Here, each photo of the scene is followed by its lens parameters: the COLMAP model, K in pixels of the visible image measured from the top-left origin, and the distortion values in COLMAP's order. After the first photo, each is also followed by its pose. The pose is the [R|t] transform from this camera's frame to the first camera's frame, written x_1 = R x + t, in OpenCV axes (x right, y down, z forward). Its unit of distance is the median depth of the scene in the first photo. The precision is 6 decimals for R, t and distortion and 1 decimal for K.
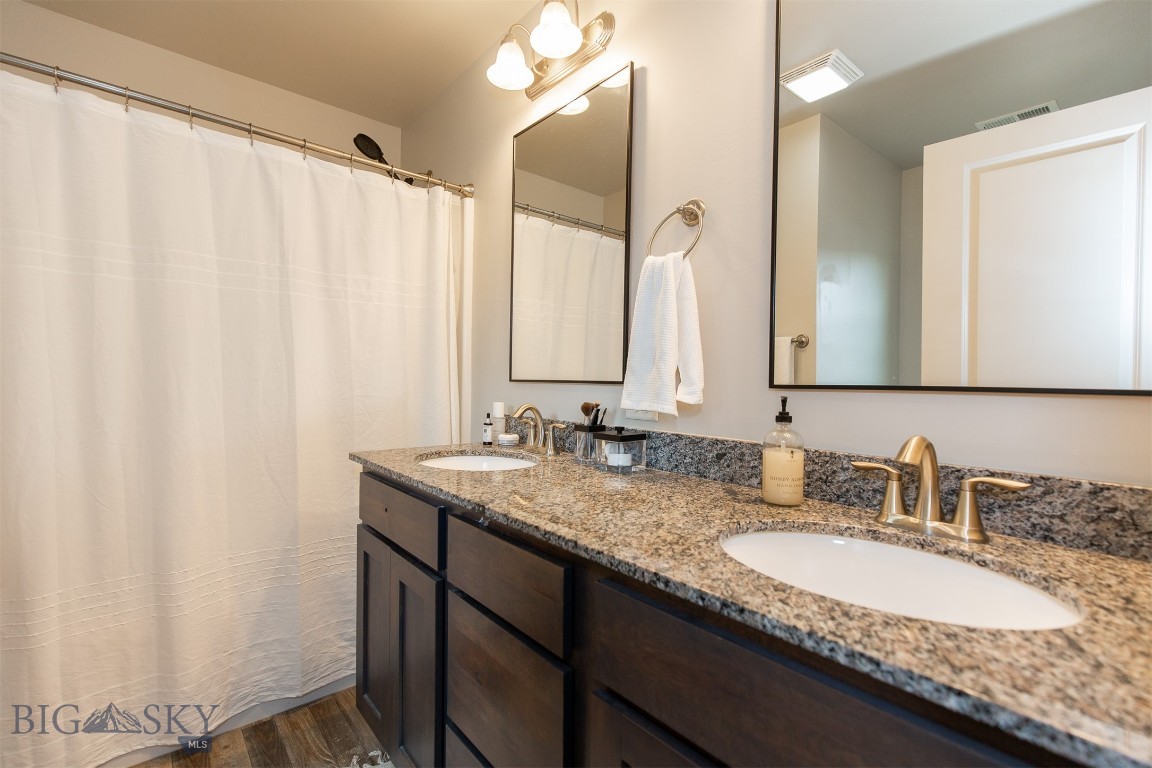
lens RADIAL K [[517.8, 0, 576.2], [0, 517.8, 385.5], [0, 0, 1]] dist [0.007842, -0.000512]
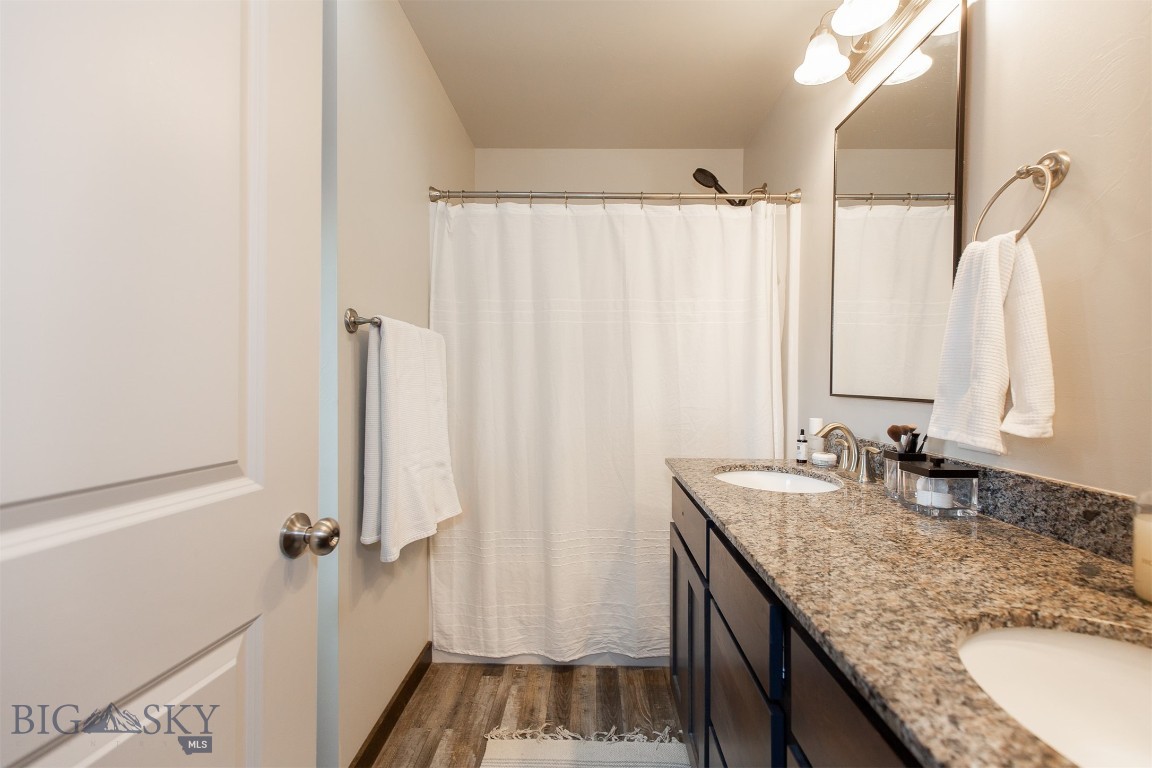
lens RADIAL K [[513.9, 0, 578.0], [0, 513.9, 384.5], [0, 0, 1]] dist [0.010460, -0.005546]
pose [[0.749022, -0.003457, -0.662536, 0.196796], [-0.002615, 0.999963, -0.008174, -0.026965], [0.662540, 0.007855, 0.748986, 0.025505]]
